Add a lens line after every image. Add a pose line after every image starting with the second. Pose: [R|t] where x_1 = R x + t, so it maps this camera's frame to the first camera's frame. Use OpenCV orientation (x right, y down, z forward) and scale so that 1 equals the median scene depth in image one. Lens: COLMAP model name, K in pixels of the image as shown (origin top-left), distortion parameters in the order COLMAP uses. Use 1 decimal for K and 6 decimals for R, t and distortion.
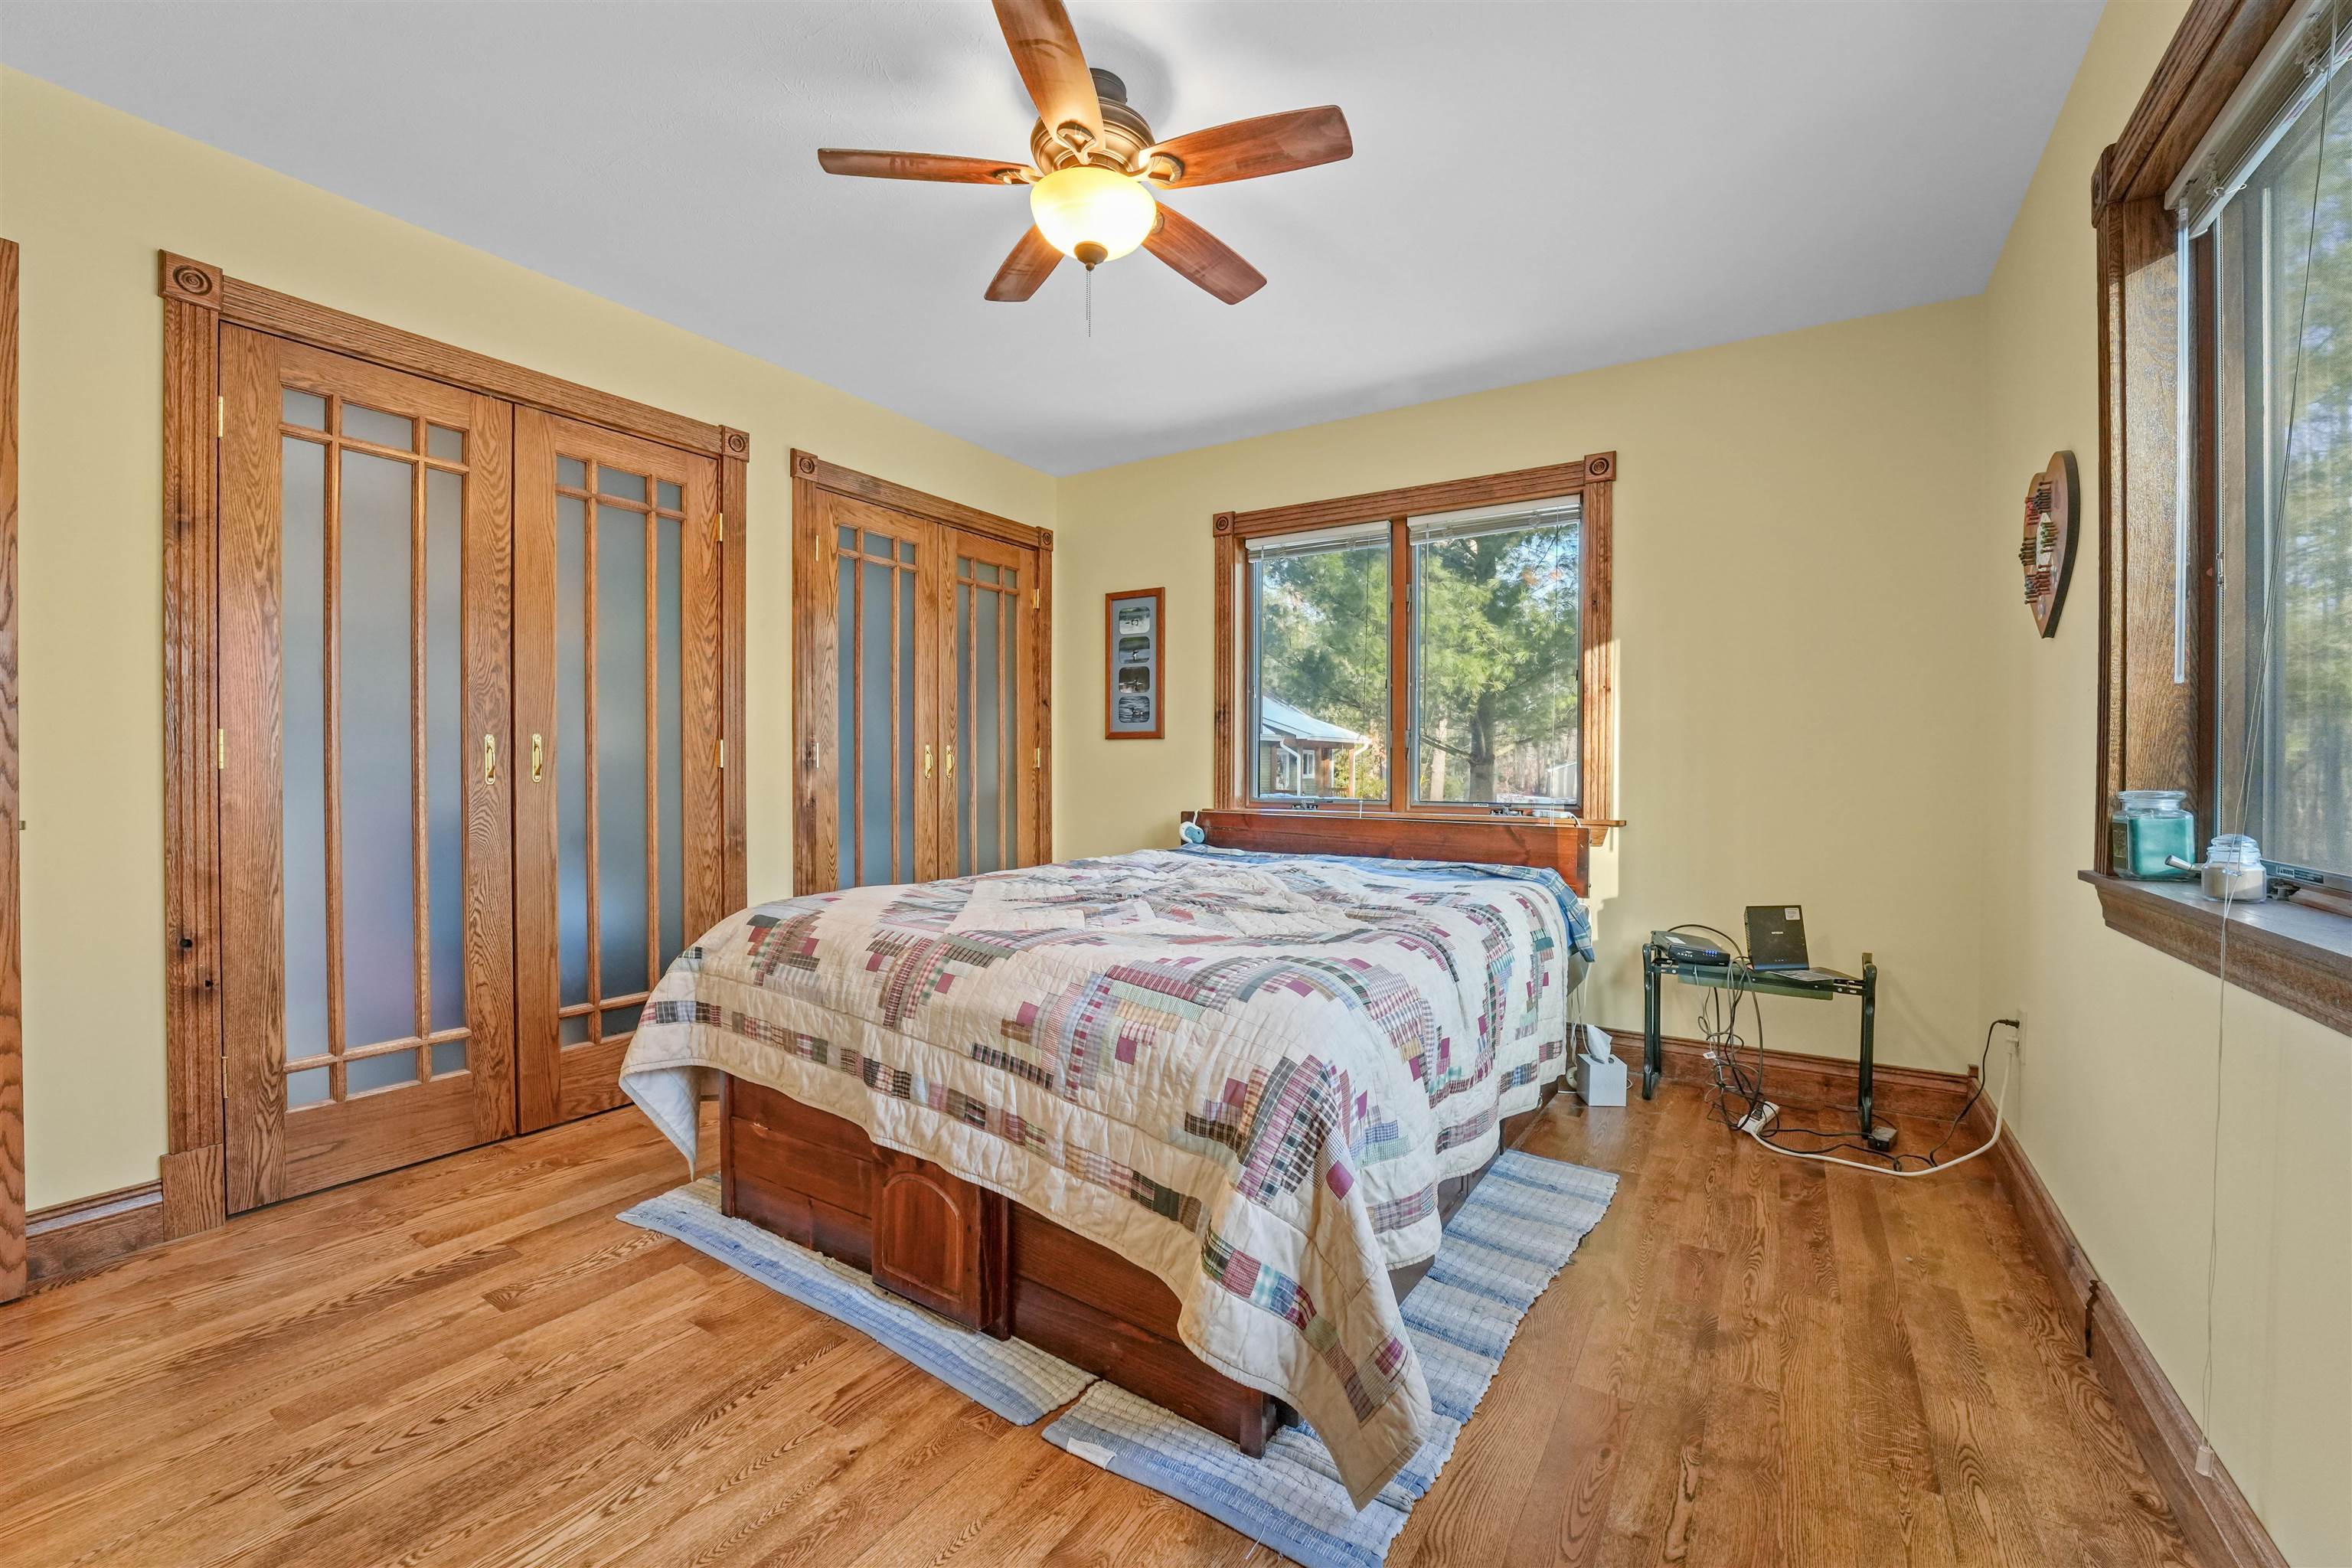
lens RADIAL K [[956.3, 0, 1176.0], [0, 956.3, 784.0], [0, 0, 1]] dist [-0.032217, 0.000424]
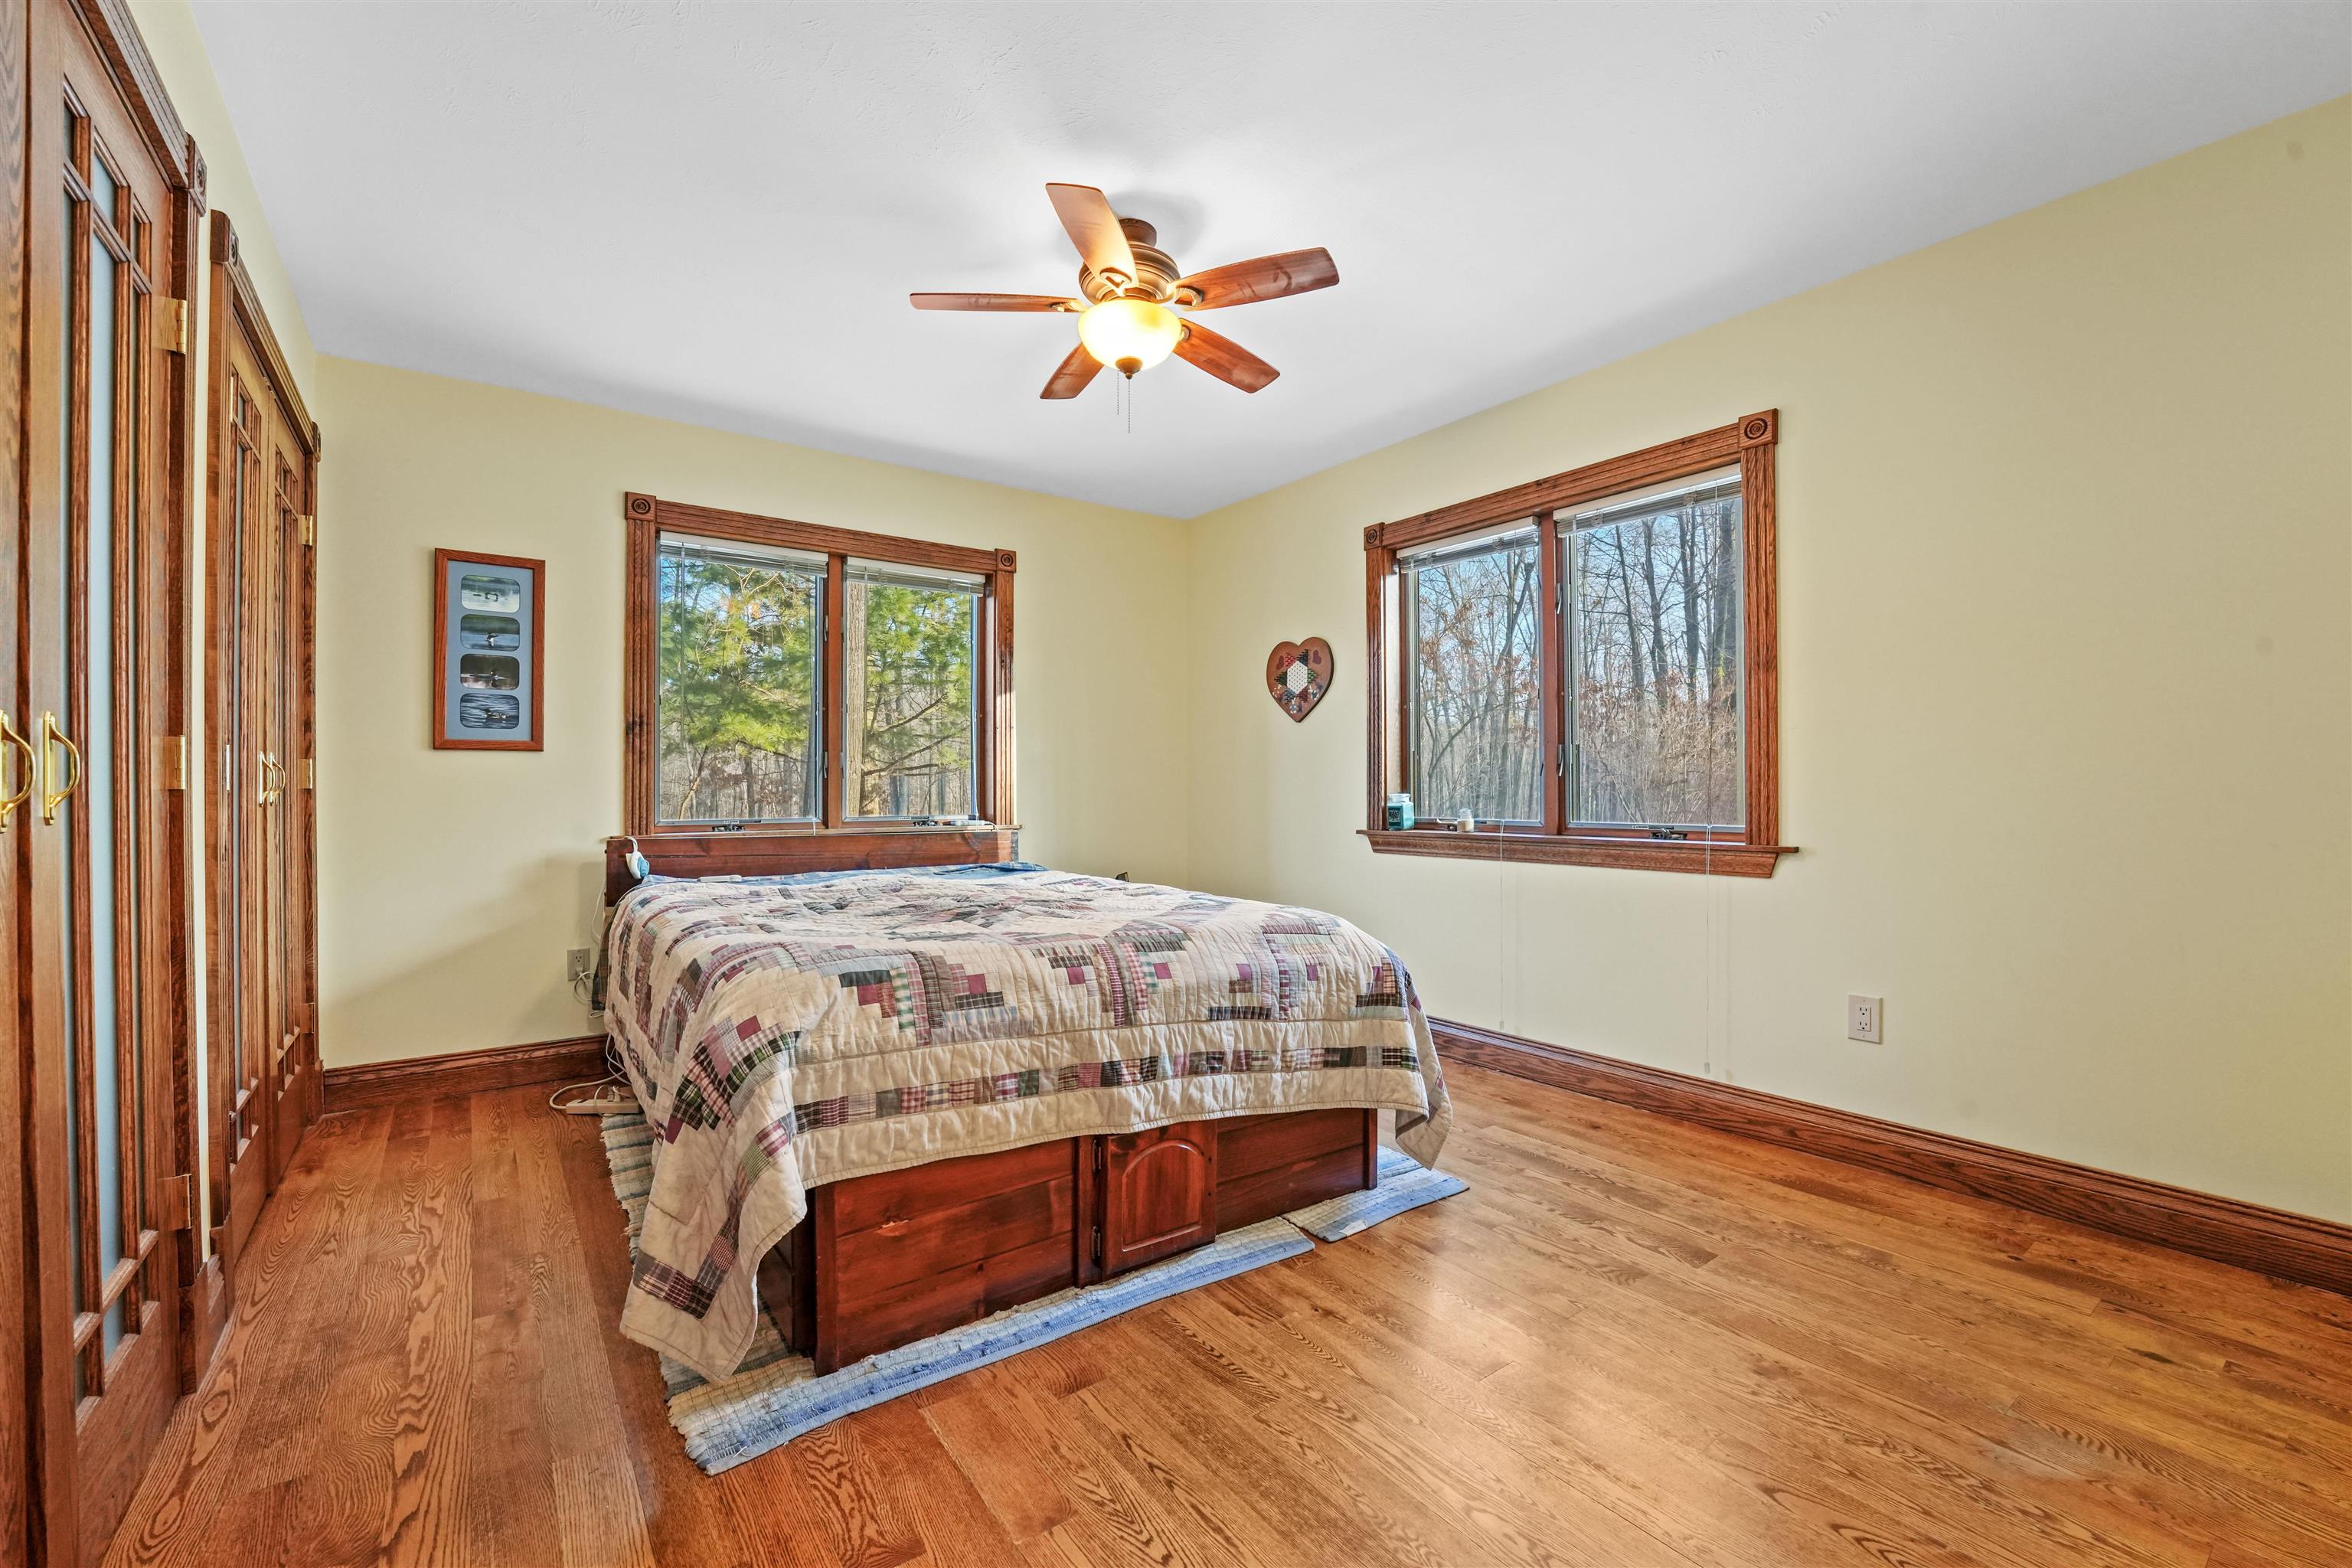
lens RADIAL K [[956.3, 0, 1176.0], [0, 956.3, 784.0], [0, 0, 1]] dist [-0.032217, 0.000424]
pose [[0.366033, 0.000419, 0.930602, -1.308892], [0.018806, 0.999792, -0.007847, -0.010461], [-0.930412, 0.020373, 0.365949, 0.545572]]
